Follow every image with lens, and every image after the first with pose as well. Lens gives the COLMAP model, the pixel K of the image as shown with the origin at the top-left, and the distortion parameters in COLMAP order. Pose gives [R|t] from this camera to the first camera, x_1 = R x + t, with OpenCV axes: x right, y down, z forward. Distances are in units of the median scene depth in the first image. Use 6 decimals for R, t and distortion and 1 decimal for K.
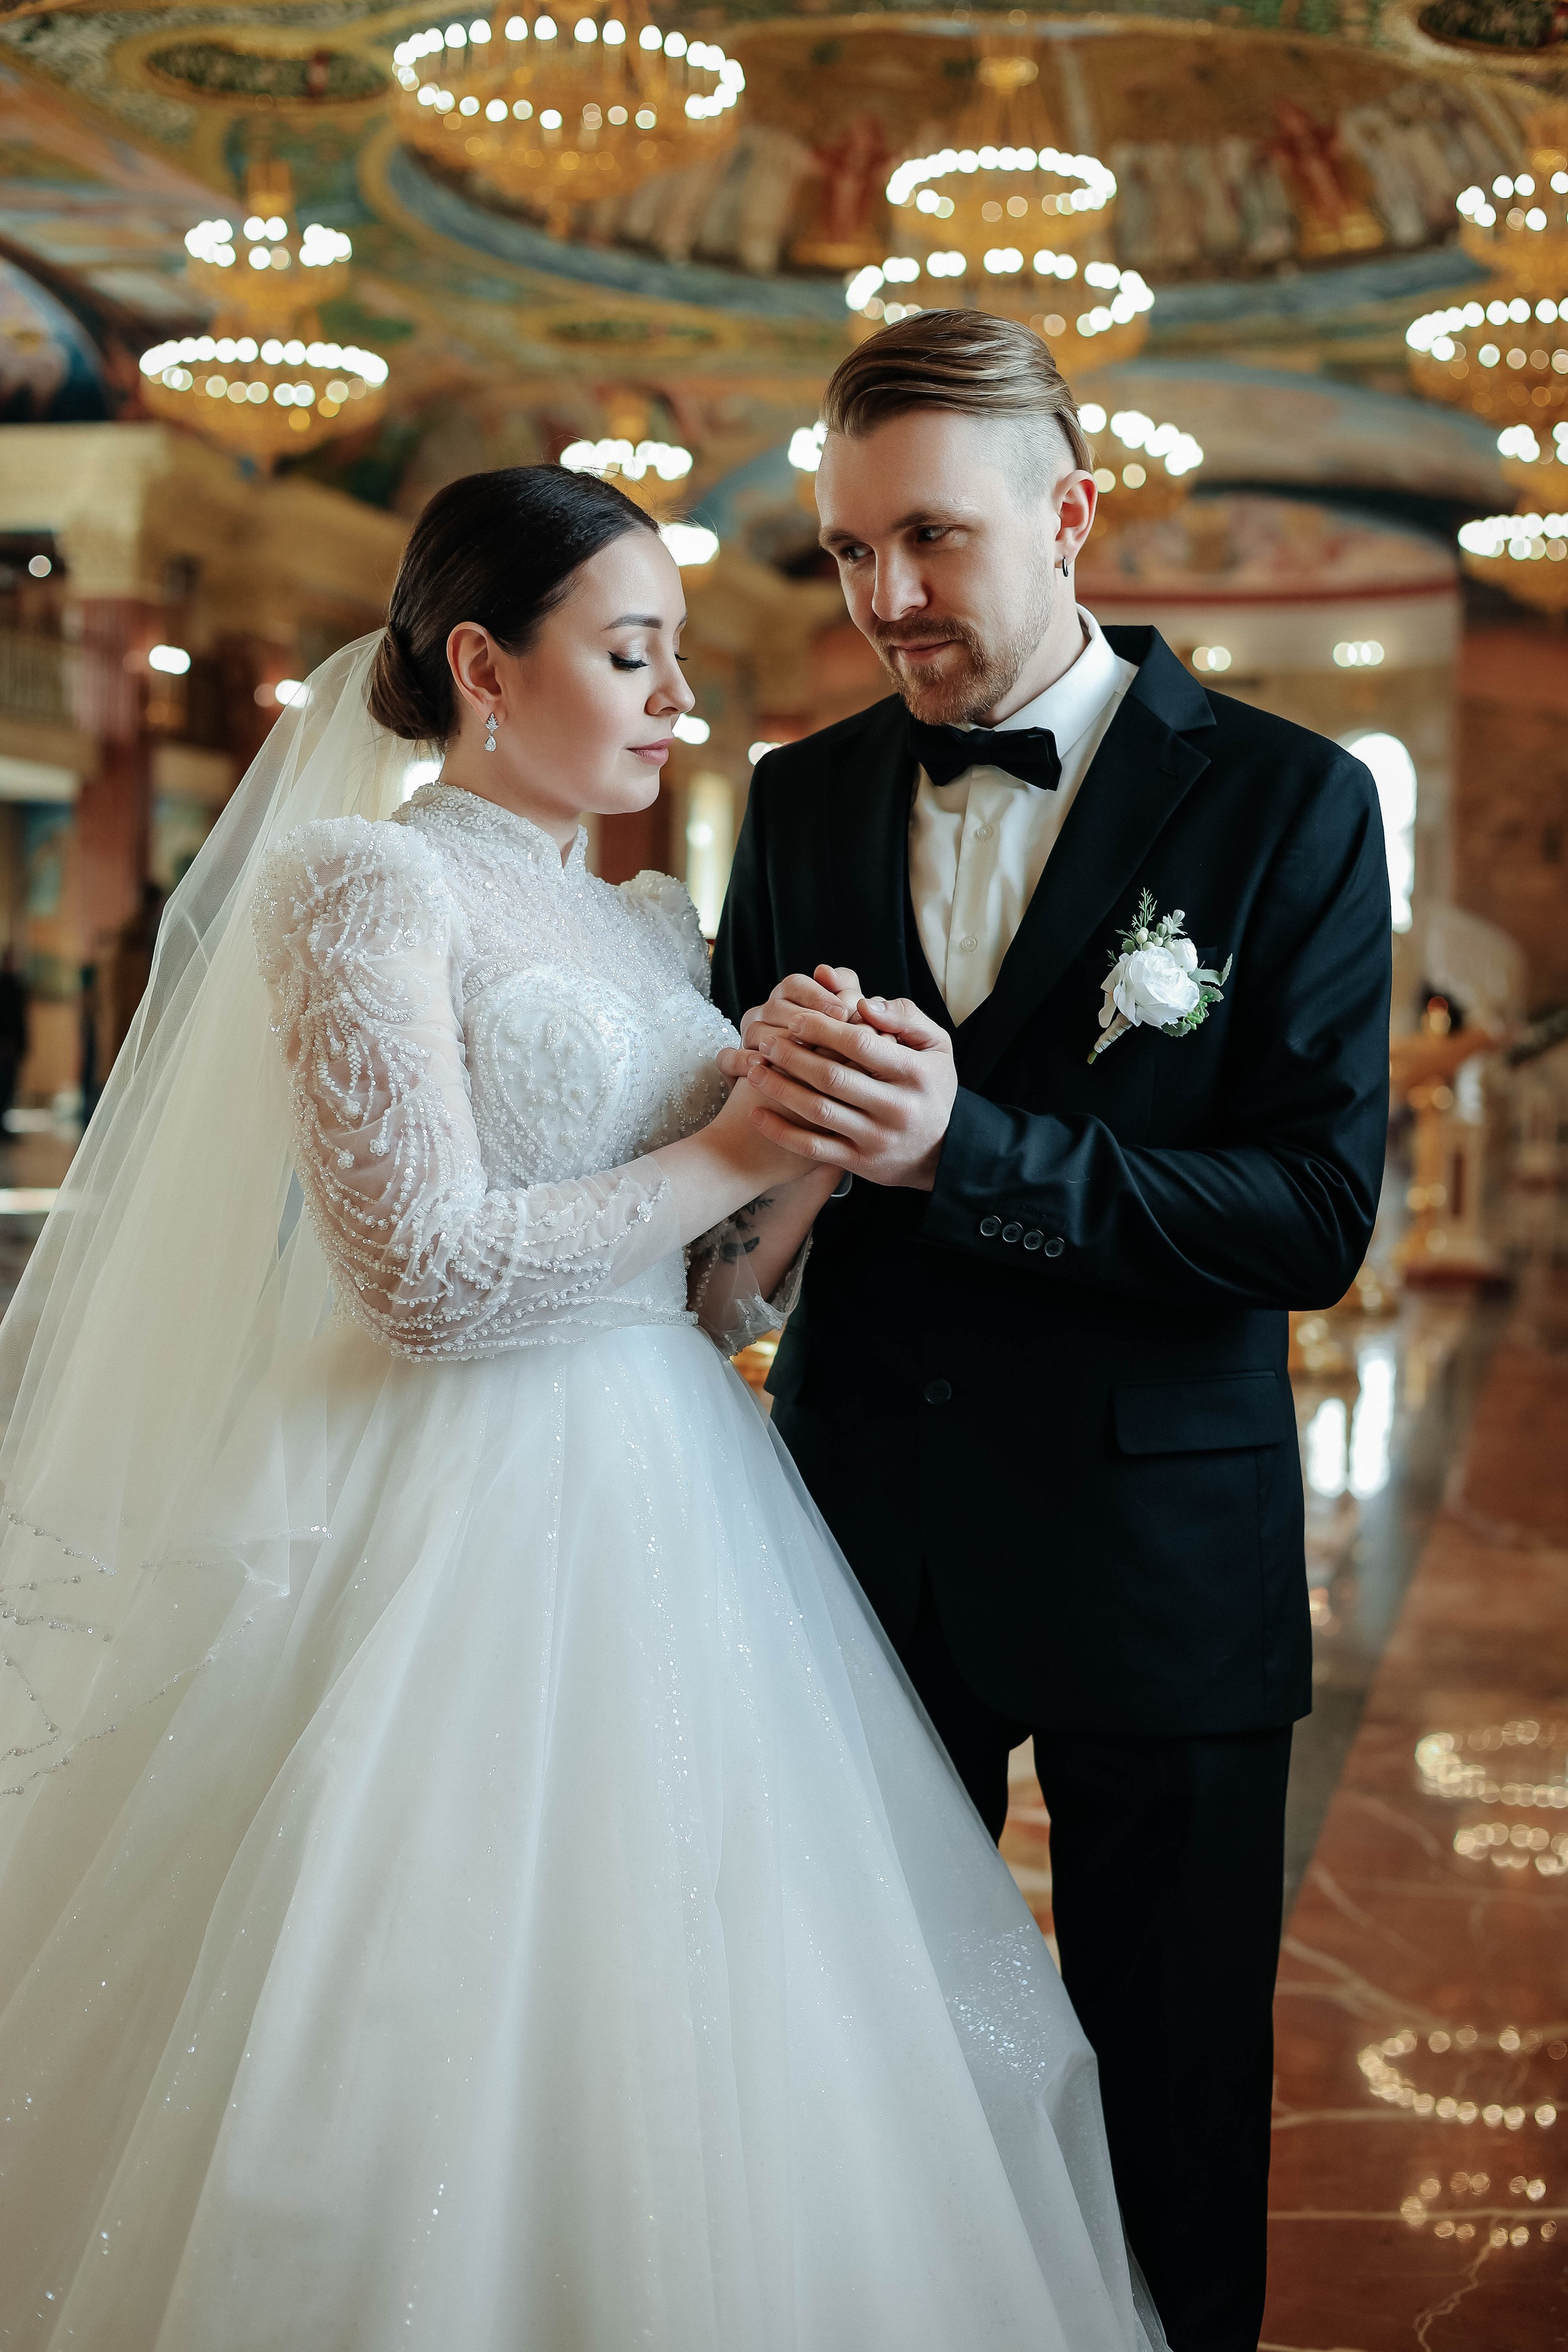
lens RADIAL K [[3450.6, 0, 782.9], [0, 3450.6, 1176.8], [0, 0, 1]] dist [0.047419, -0.127992]
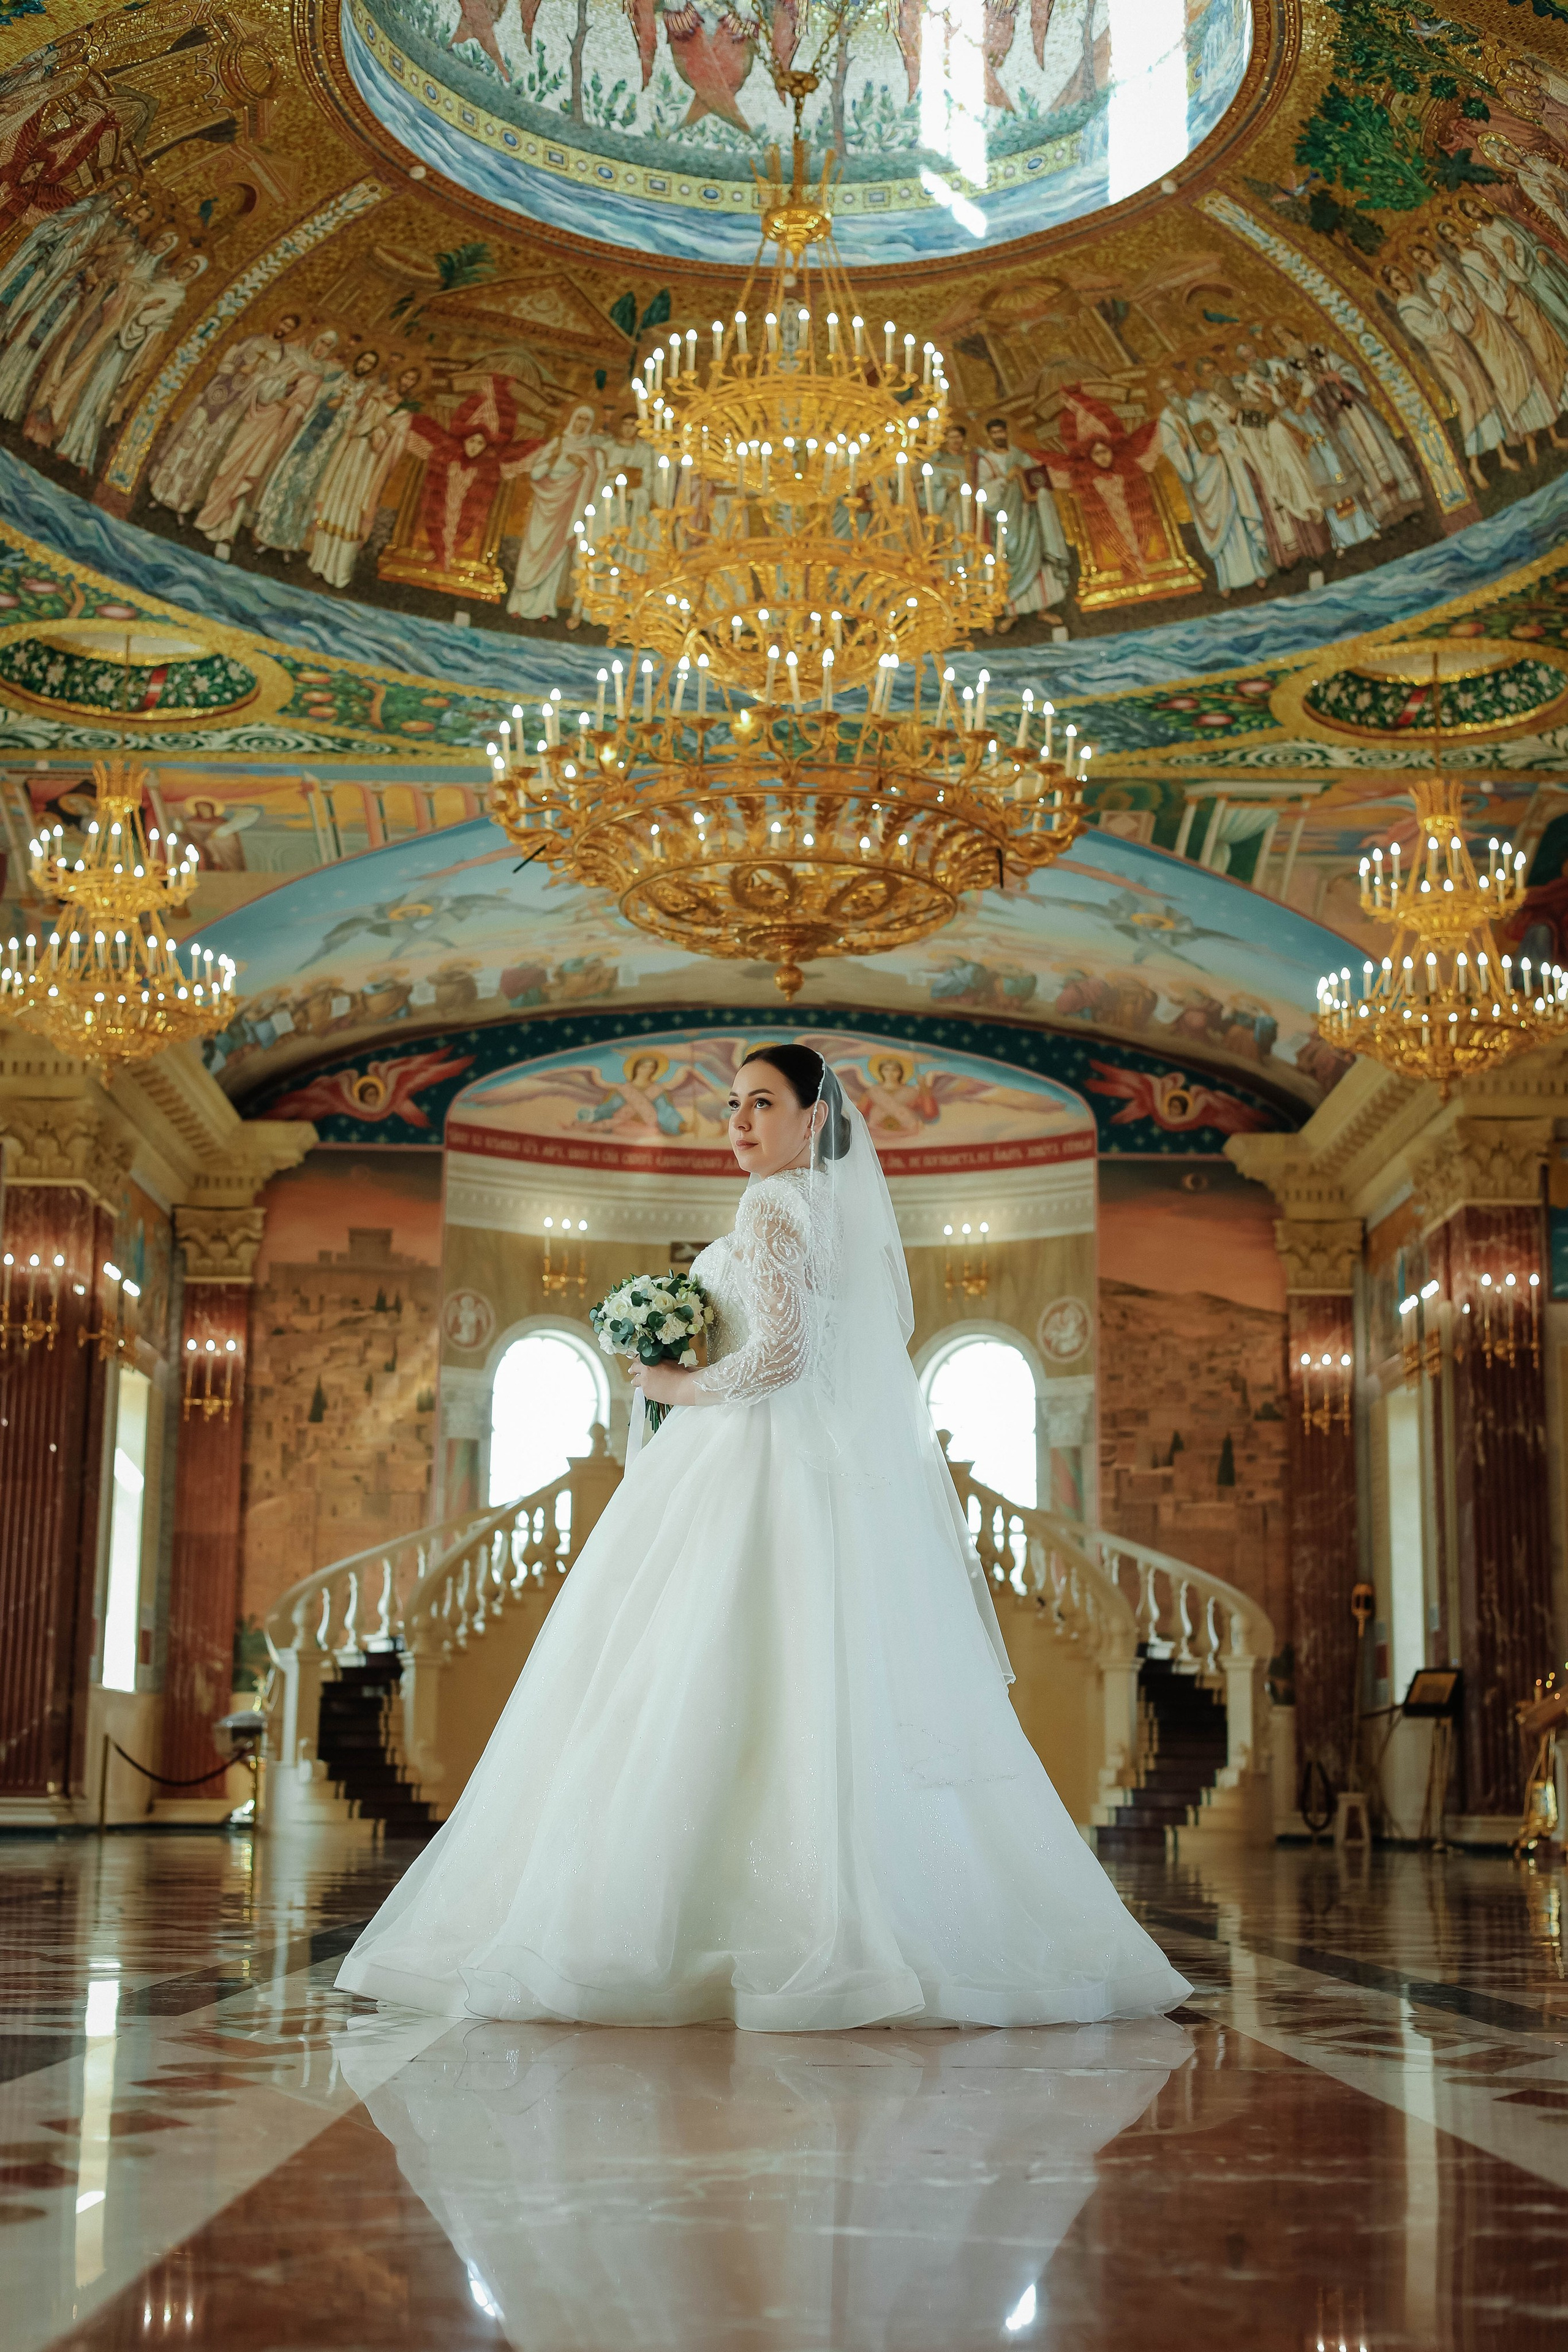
lens RADIAL K [[3290.0, 0, 783.5], [0, 3290.0, 1183.1], [0, 0, 1]] dist [0.061258, -0.250472]
pose [[0.968185, 0.035633, 0.247685, -0.084443], [0.021064, 0.974691, -0.222560, 0.008855], [-0.249346, 0.220696, 0.942931, 0.390633]]
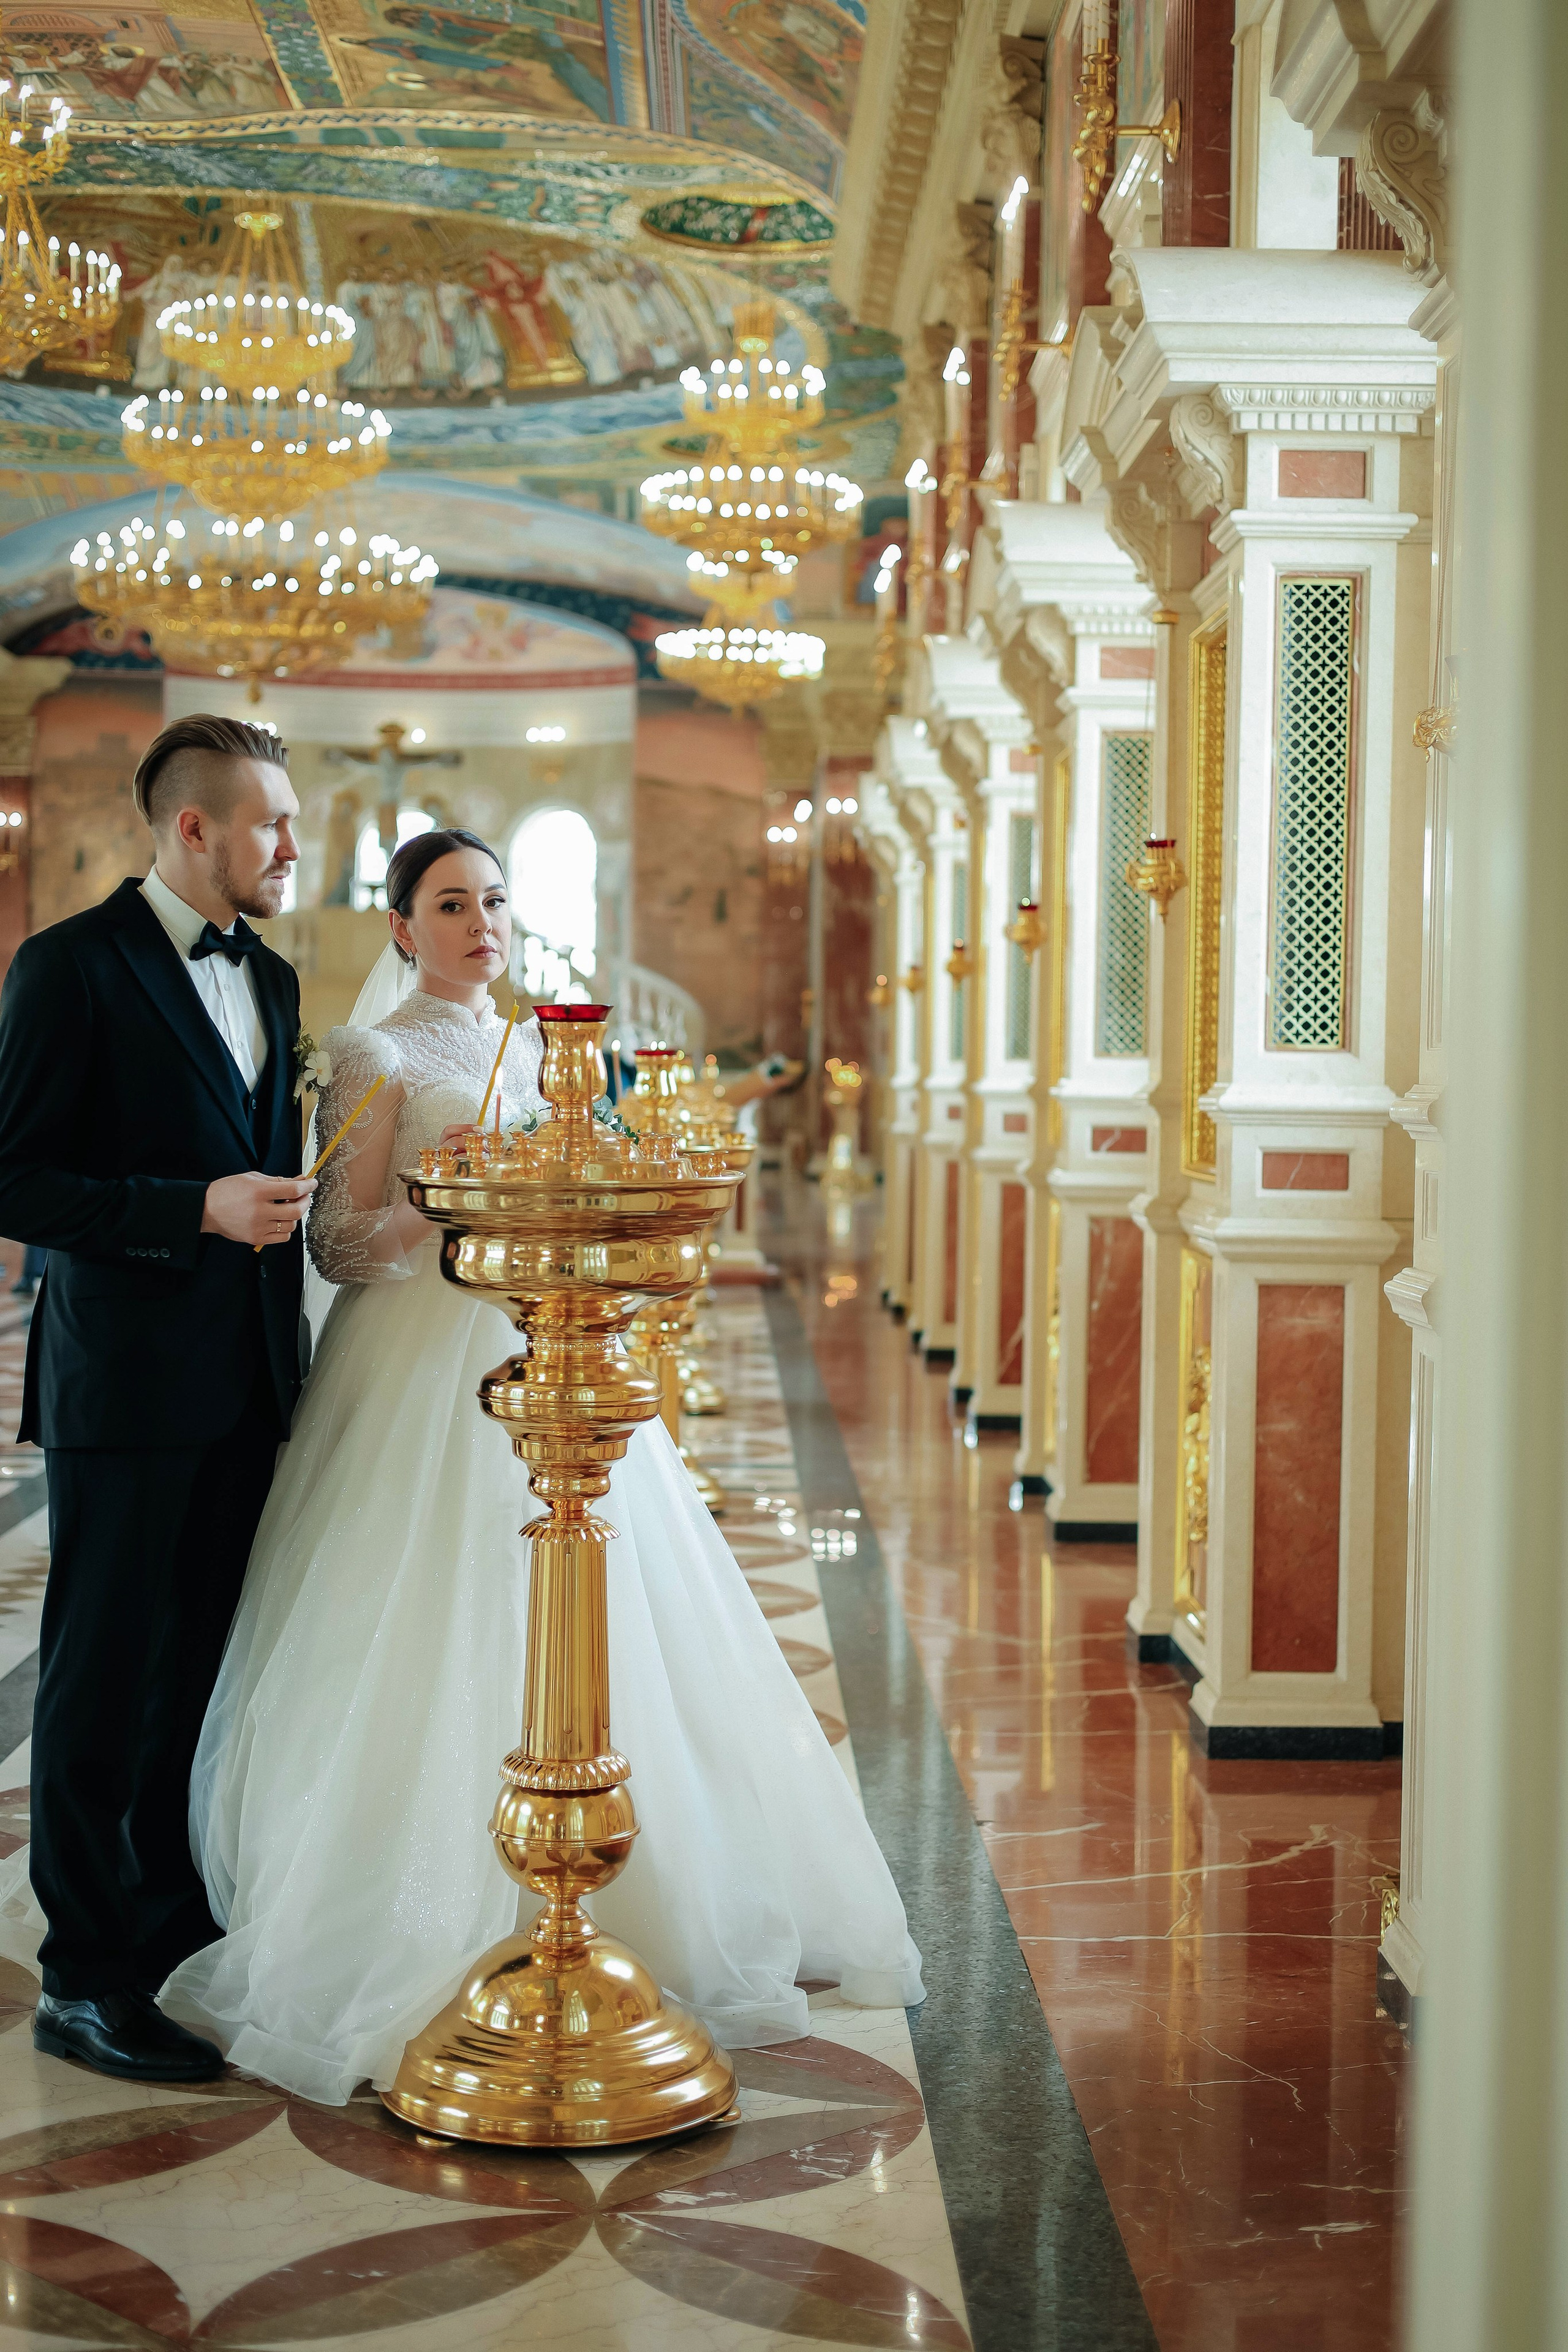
lens RADIAL K [[3391.2, 0, 785.3], [0, 3391.2, 1176.0], [0, 0, 1]] dist [0.071573, -0.411014]
pose [[0.967277, -0.015395, 0.253257, -0.048942], [0.018128, 0.999800, -0.008461, 0.000814], [-0.253076, 0.012775, 0.967362, -0.091200]]
